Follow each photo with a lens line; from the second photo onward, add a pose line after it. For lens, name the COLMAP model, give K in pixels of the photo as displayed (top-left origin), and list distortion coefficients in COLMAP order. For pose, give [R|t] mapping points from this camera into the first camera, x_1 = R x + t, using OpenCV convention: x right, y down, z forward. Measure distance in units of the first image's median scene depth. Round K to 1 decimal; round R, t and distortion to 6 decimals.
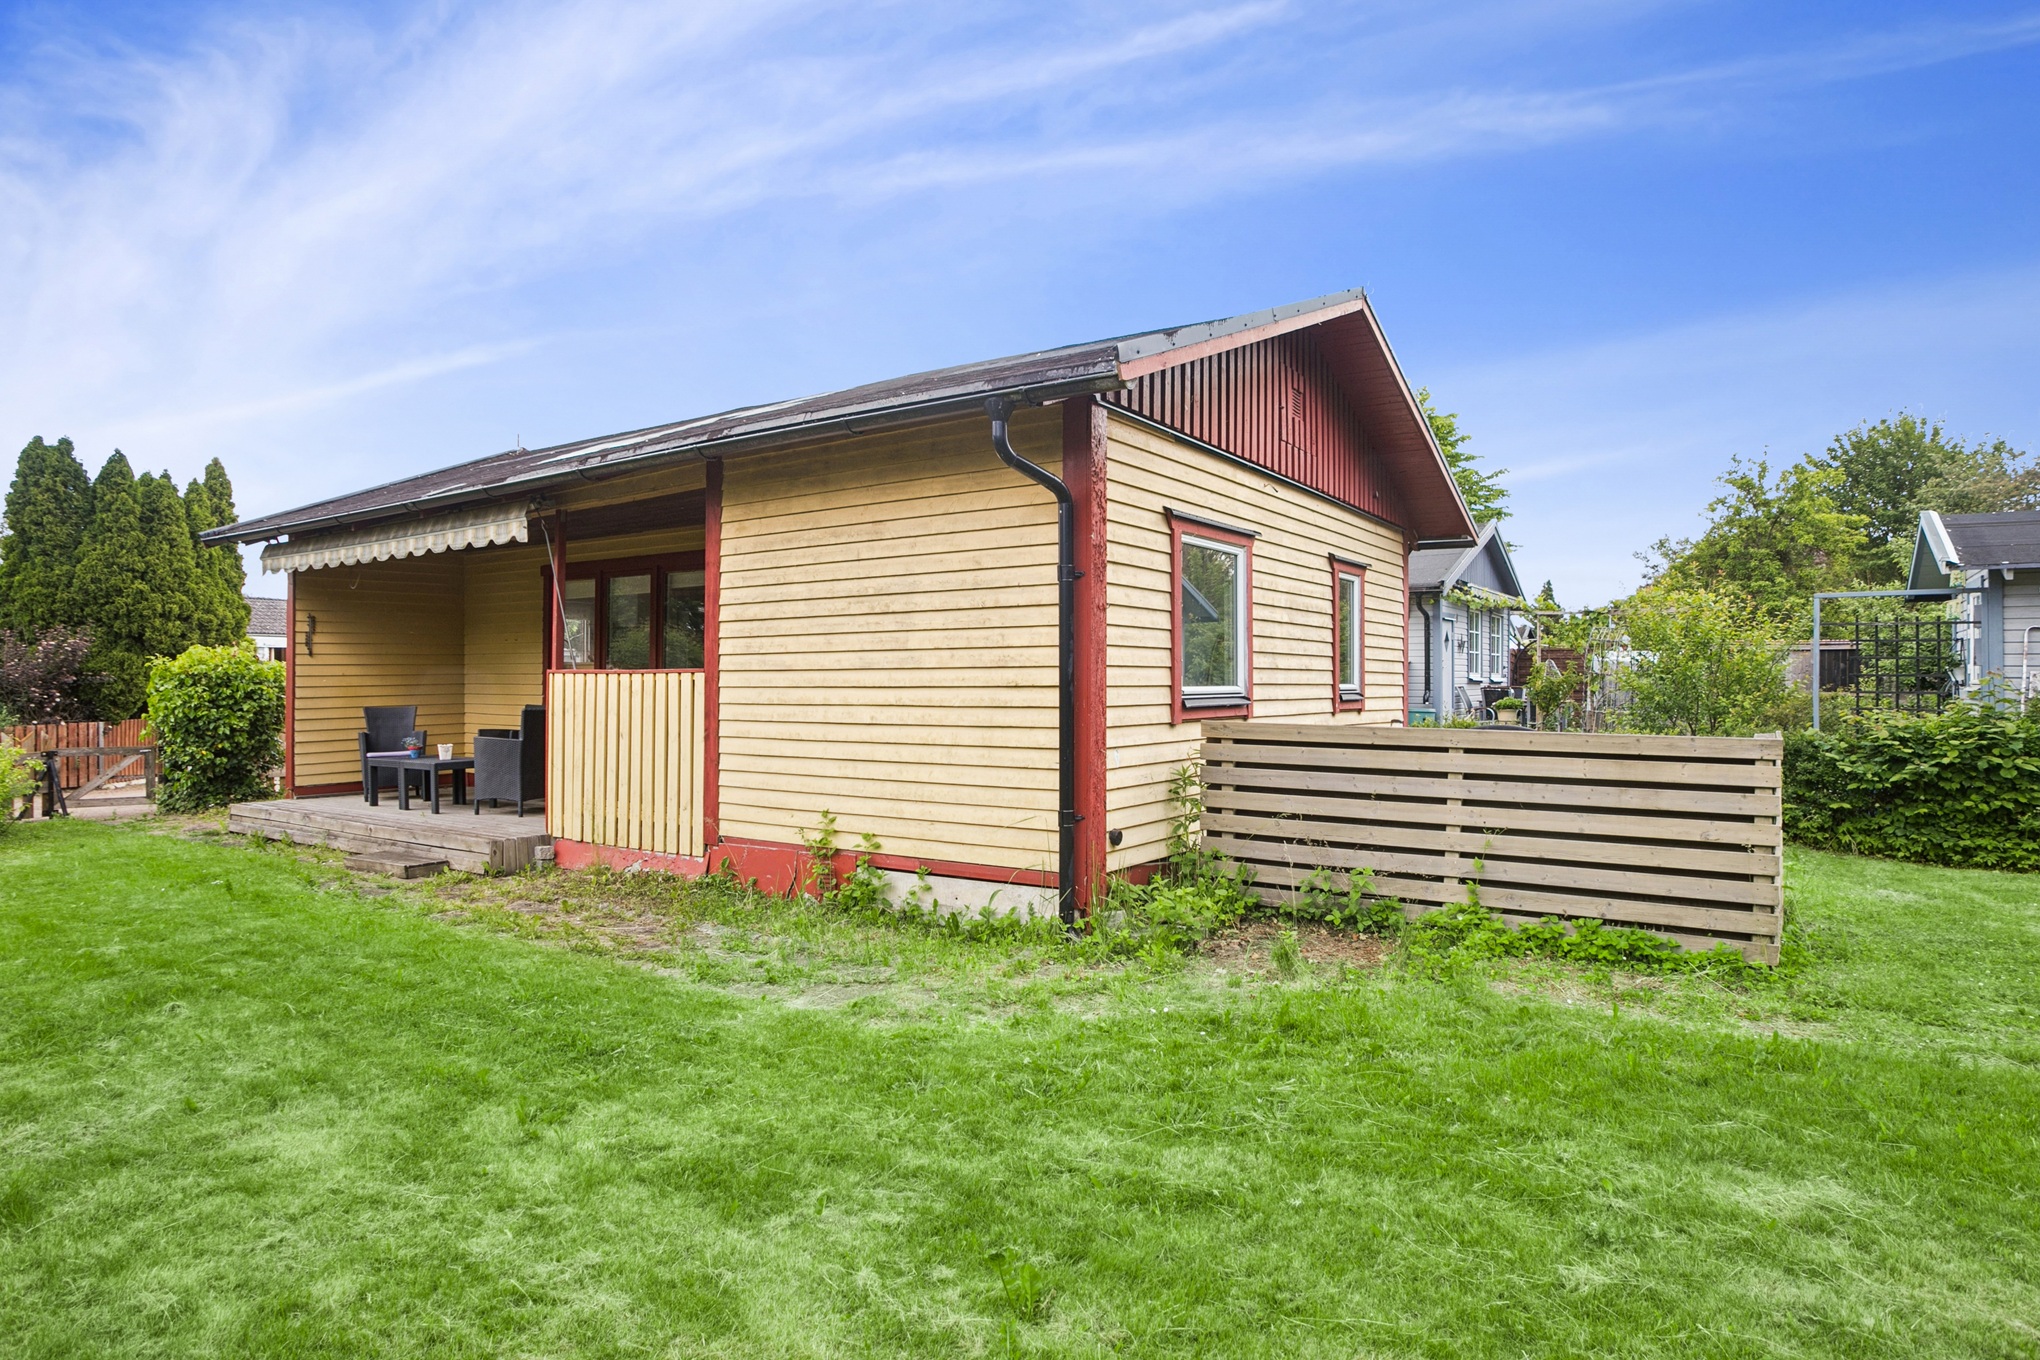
lens RADIAL K [[1106.6, 0, 1020.0], [0, 1106.6, 680.0], [0, 0, 1]] dist [-0.034545, 0.000237]
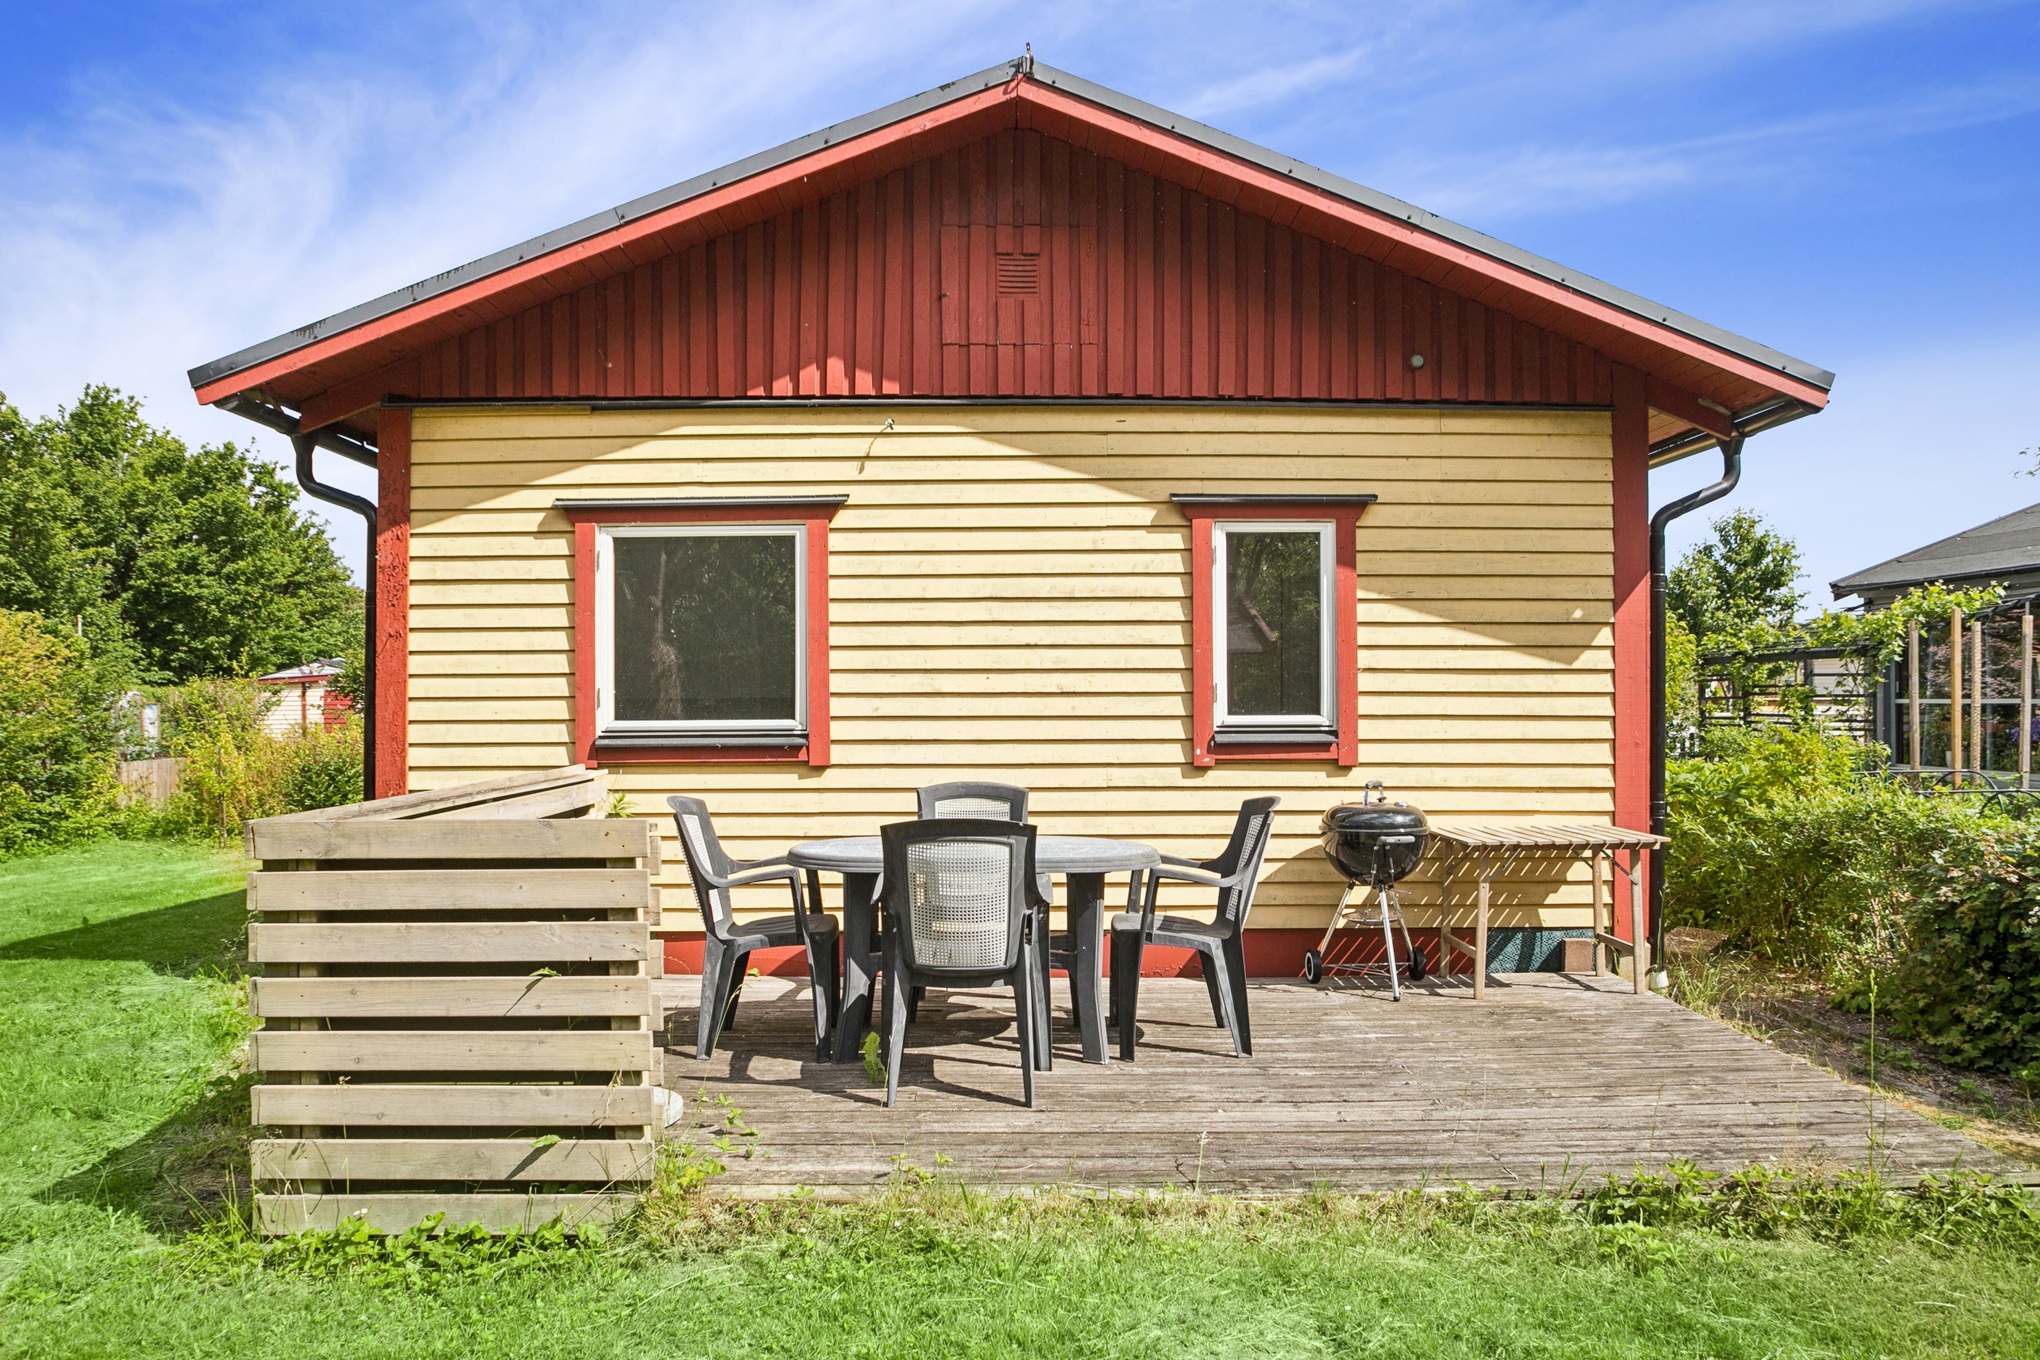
lens RADIAL K [[1529.7, 0, 1020.0], [0, 1529.7, 680.0], [0, 0, 1]] dist [-0.065937, -0.000425]
pose [[0.567371, -0.018959, -0.823244, 0.975328], [0.004694, 0.999793, -0.019790, -0.000254], [0.823449, 0.007364, 0.567343, 0.509398]]
